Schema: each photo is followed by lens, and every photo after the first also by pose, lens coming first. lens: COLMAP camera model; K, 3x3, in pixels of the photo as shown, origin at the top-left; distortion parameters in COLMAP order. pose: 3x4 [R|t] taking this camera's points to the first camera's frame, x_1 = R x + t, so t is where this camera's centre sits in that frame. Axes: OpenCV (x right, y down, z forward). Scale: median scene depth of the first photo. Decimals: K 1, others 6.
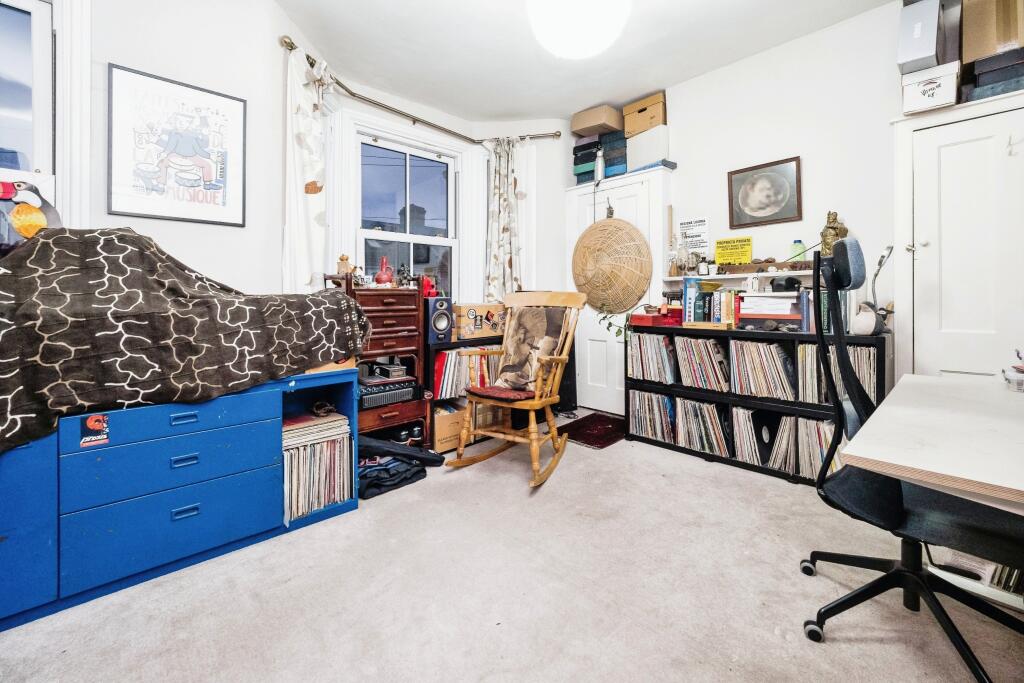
lens RADIAL K [[441.2, 0, 545.2], [0, 441.2, 299.4], [0, 0, 1]] dist [-0.007350, -0.002401]
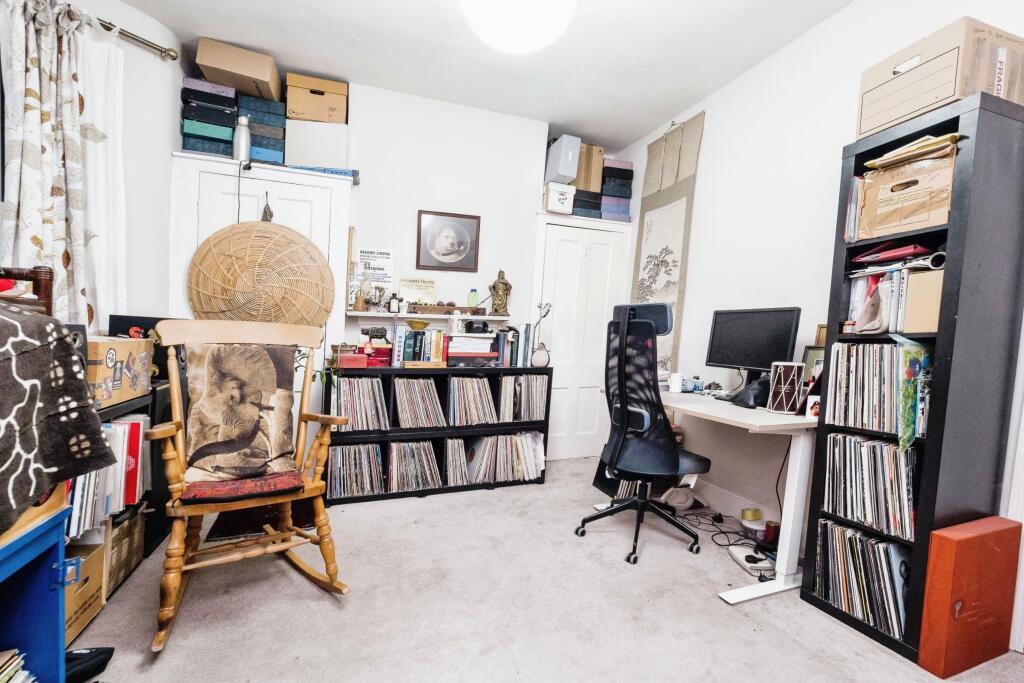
lens RADIAL K [[441.2, 0, 532.6], [0, 441.2, 385.6], [0, 0, 1]] dist [-0.007350, -0.002401]
pose [[0.390821, -0.077326, 0.917213, -0.453979], [-0.019355, 0.995554, 0.092177, 0.009690], [-0.920263, -0.053777, 0.387587, 0.383818]]
